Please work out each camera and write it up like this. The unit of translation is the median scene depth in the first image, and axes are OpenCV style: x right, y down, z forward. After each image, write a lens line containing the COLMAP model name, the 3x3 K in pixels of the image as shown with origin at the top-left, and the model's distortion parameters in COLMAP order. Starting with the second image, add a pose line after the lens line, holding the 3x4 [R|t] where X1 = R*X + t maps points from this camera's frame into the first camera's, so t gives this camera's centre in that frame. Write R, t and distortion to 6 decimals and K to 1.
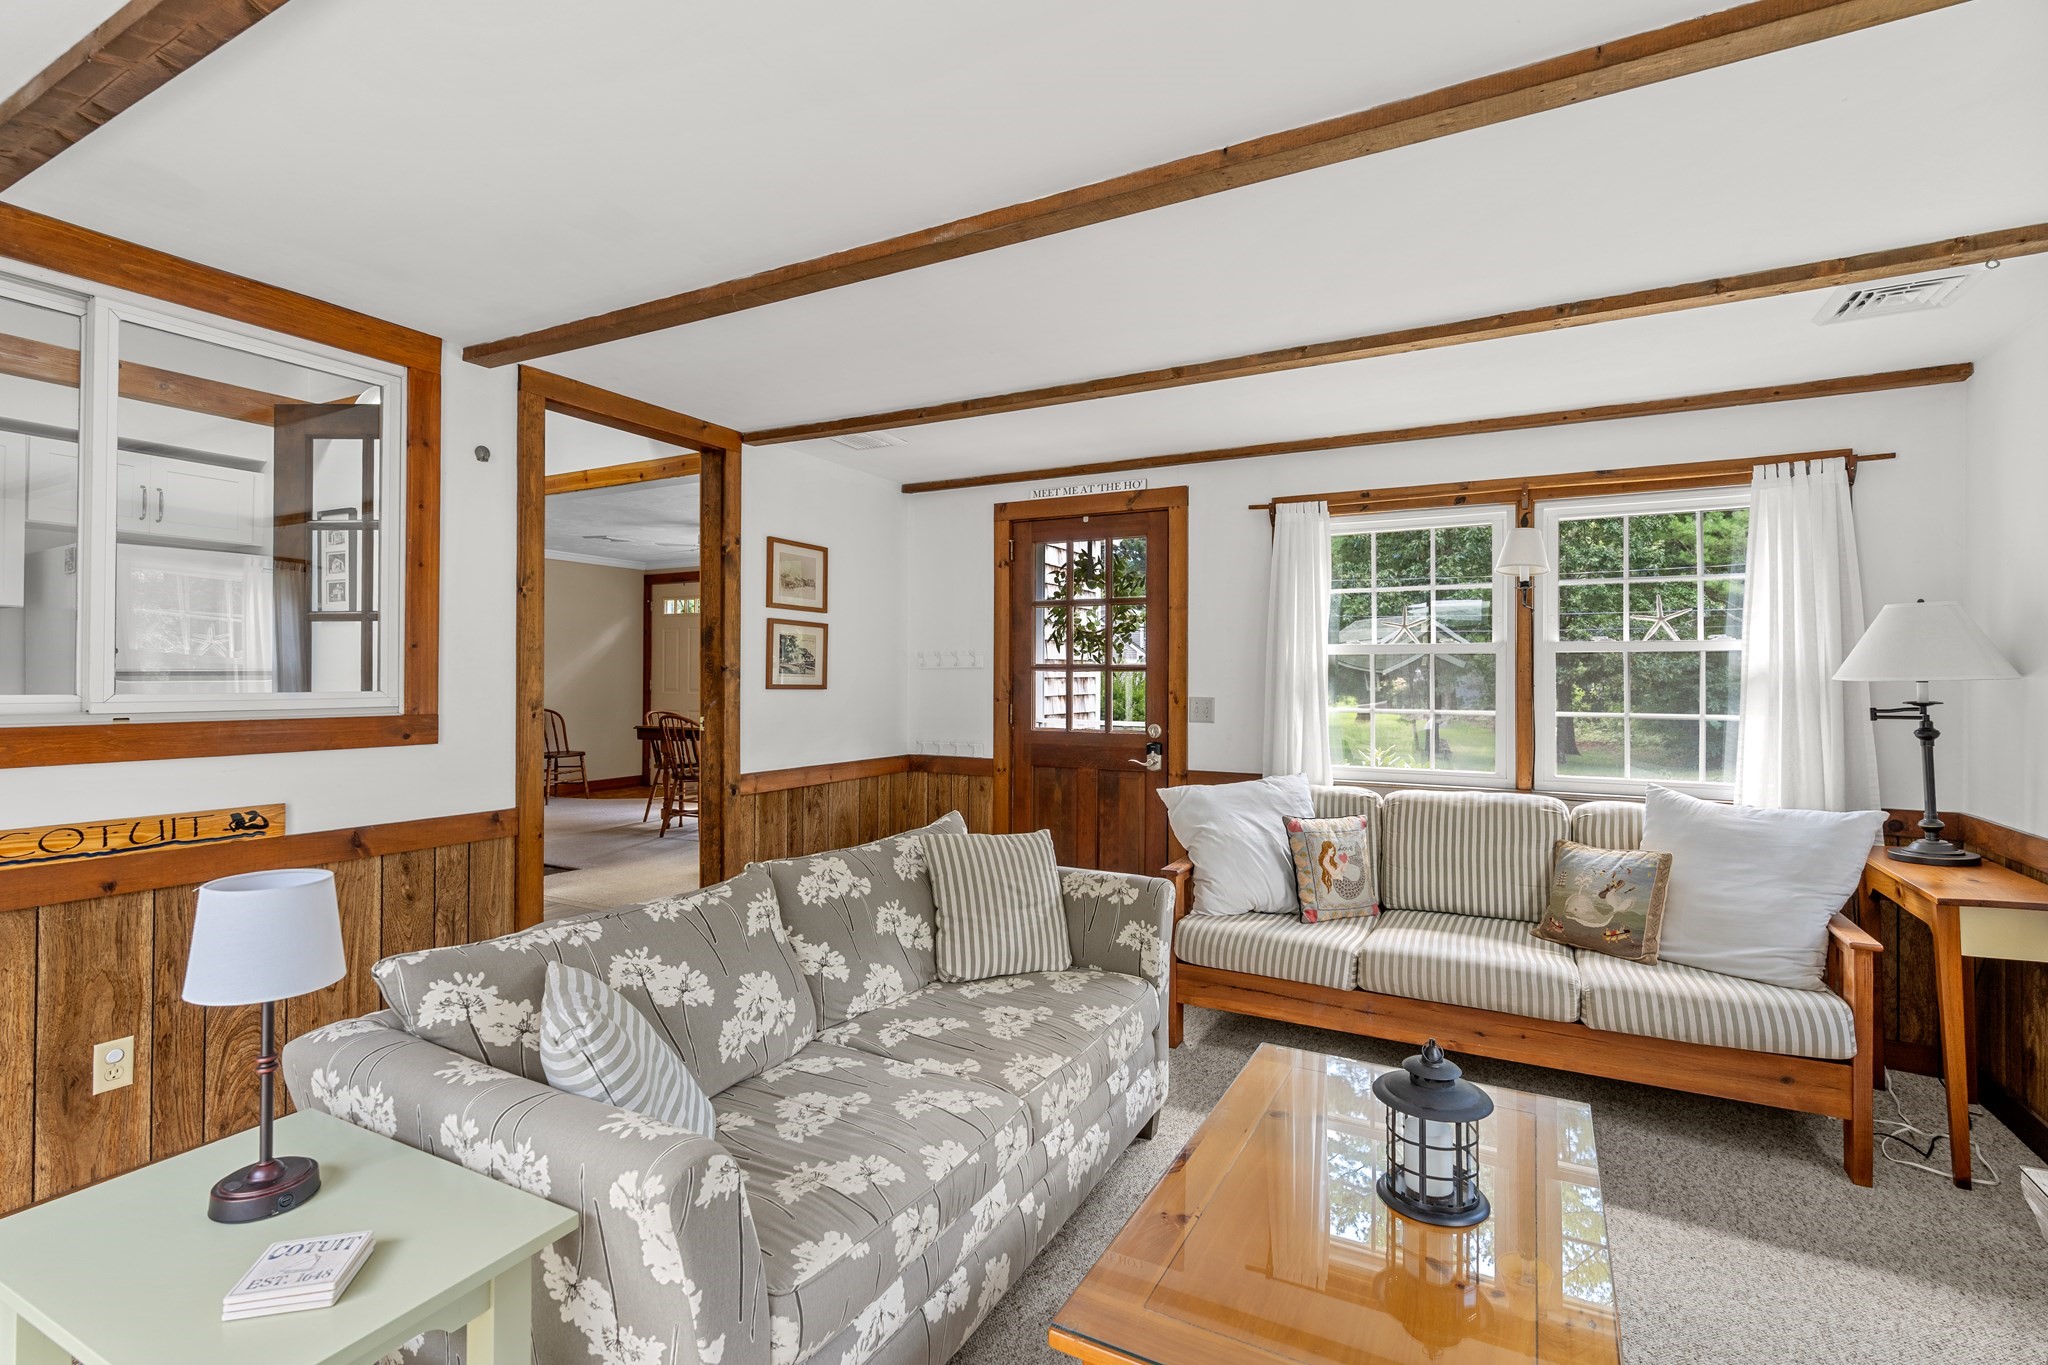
lens RADIAL K [[929.9, 0, 1018.2], [0, 929.9, 675.7], [0, 0, 1]] dist [-0.007765, 0.003076]
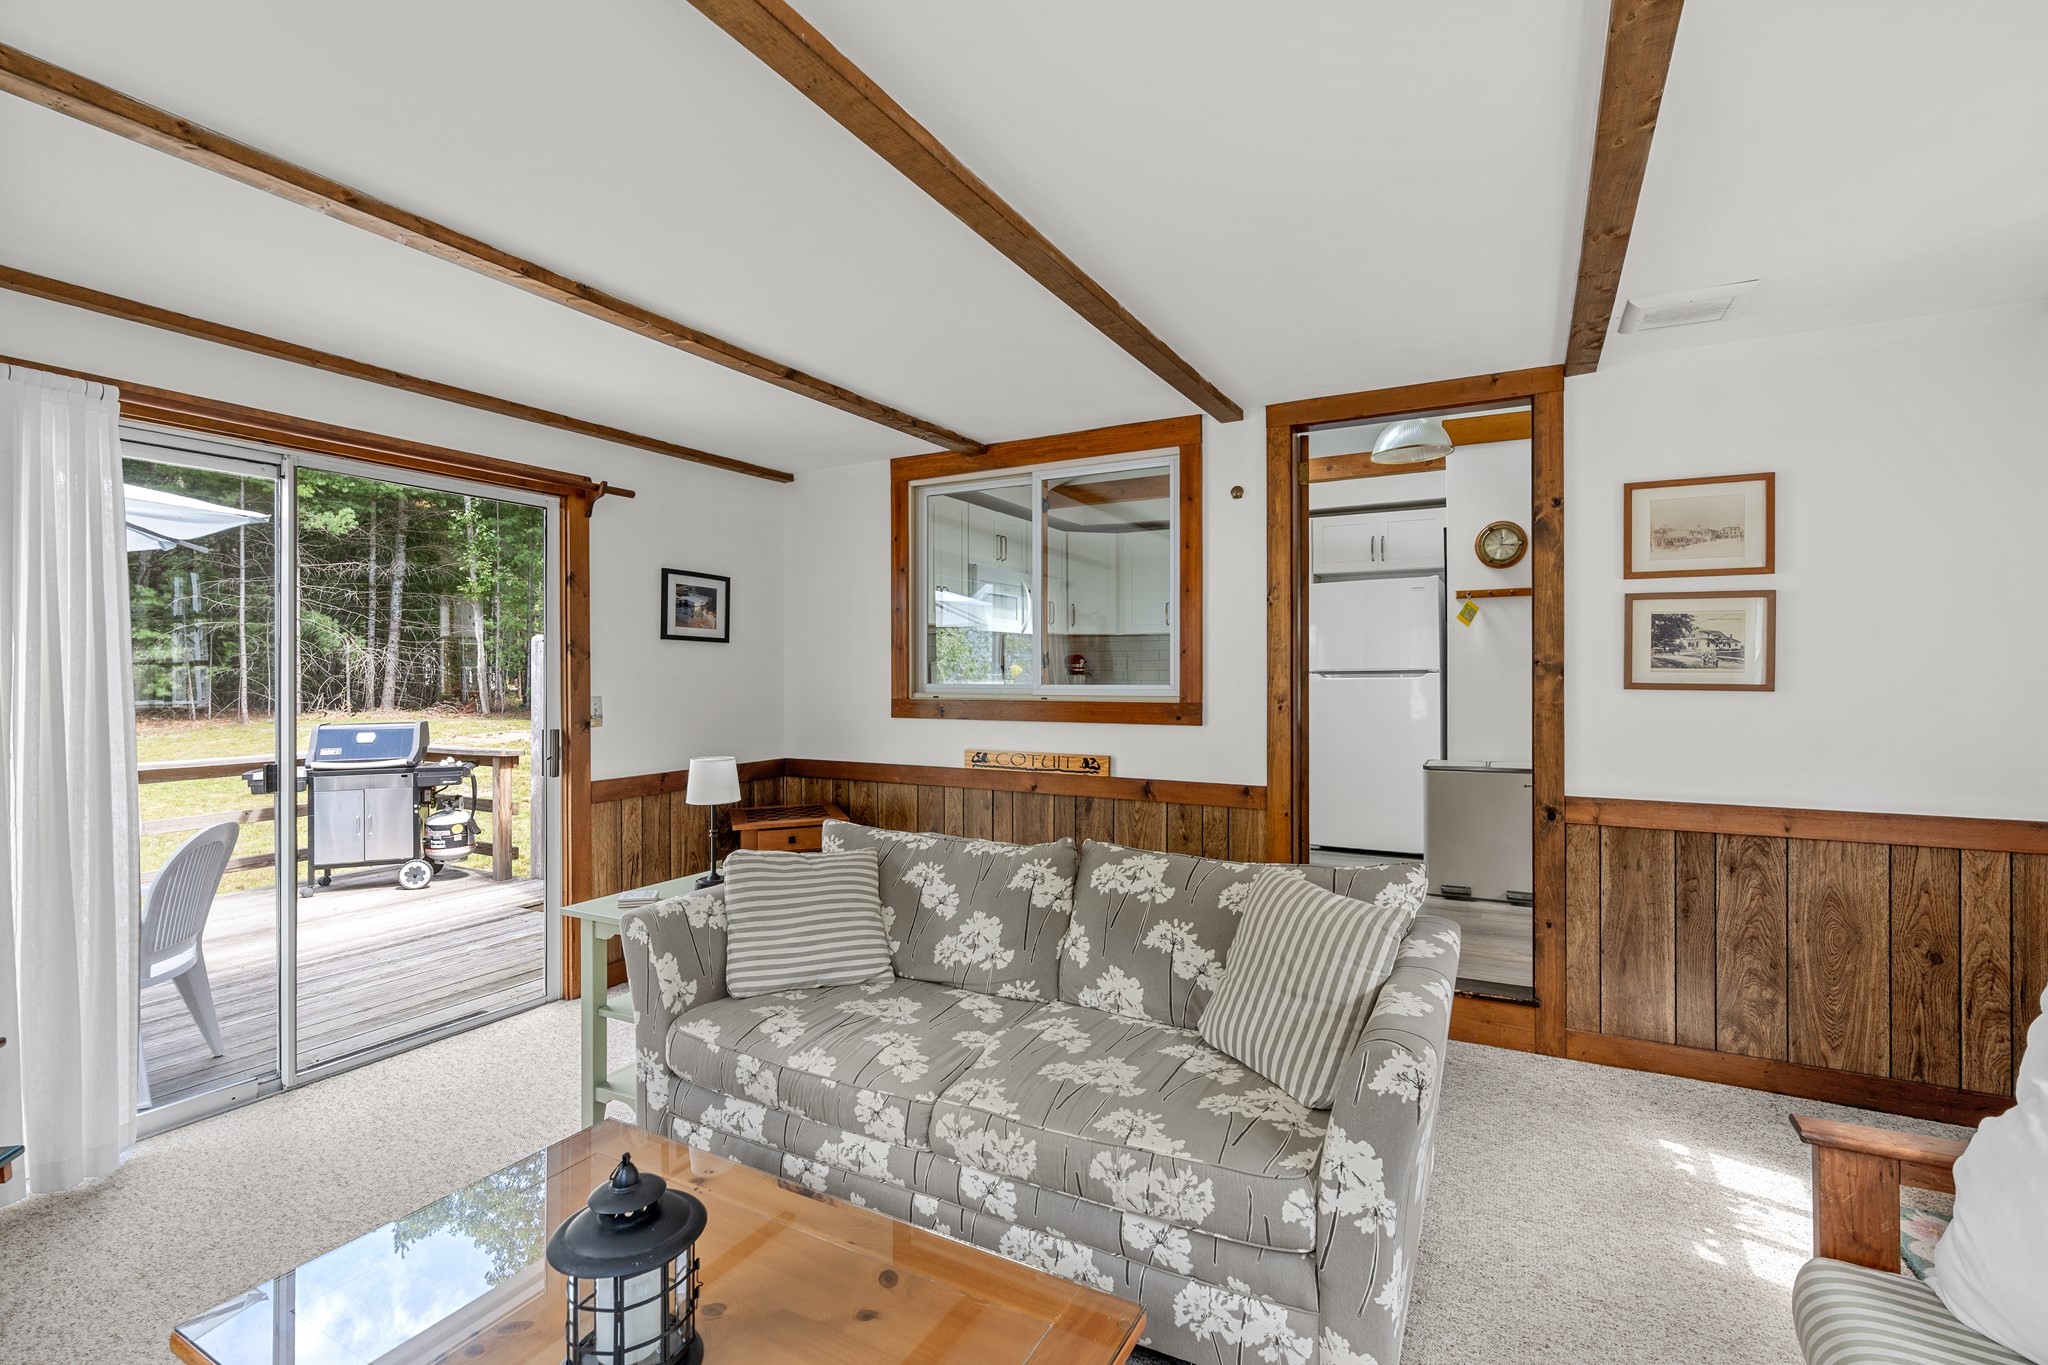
lens RADIAL K [[929.9, 0, 1031.2], [0, 929.9, 677.7], [0, 0, 1]] dist [-0.007765, 0.003076]
pose [[0.009216, 0.000168, -0.999958, 0.627883], [0.004653, 0.999989, 0.000210, 0.003986], [0.999947, -0.004655, 0.009215, 0.692447]]
